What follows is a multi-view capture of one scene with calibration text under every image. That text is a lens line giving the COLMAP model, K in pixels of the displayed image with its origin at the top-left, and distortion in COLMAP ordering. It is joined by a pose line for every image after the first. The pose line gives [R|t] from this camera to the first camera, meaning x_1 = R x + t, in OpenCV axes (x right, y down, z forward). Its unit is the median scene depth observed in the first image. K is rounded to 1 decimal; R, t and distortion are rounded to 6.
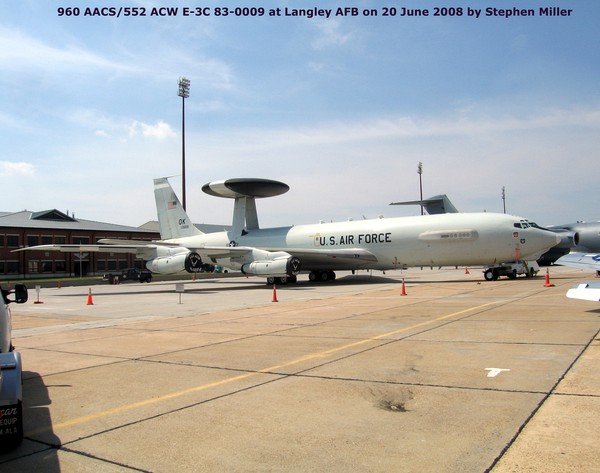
lens RADIAL K [[564.4, 0, 300.7], [0, 564.4, 237.5], [0, 0, 1]] dist [-0.058425, 0.000000]
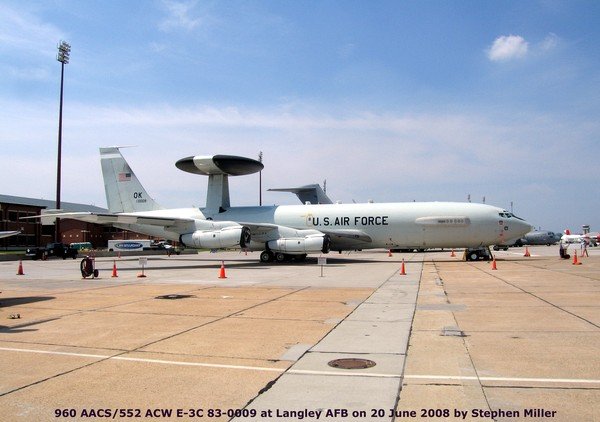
lens RADIAL K [[551.5, 0, 289.8], [0, 551.5, 225.1], [0, 0, 1]] dist [-0.078074, 0.000000]
pose [[0.941164, 0.039043, 0.335687, -0.302227], [-0.040546, 0.999174, -0.002533, 0.015285], [-0.335509, -0.011227, 0.941970, 0.047138]]
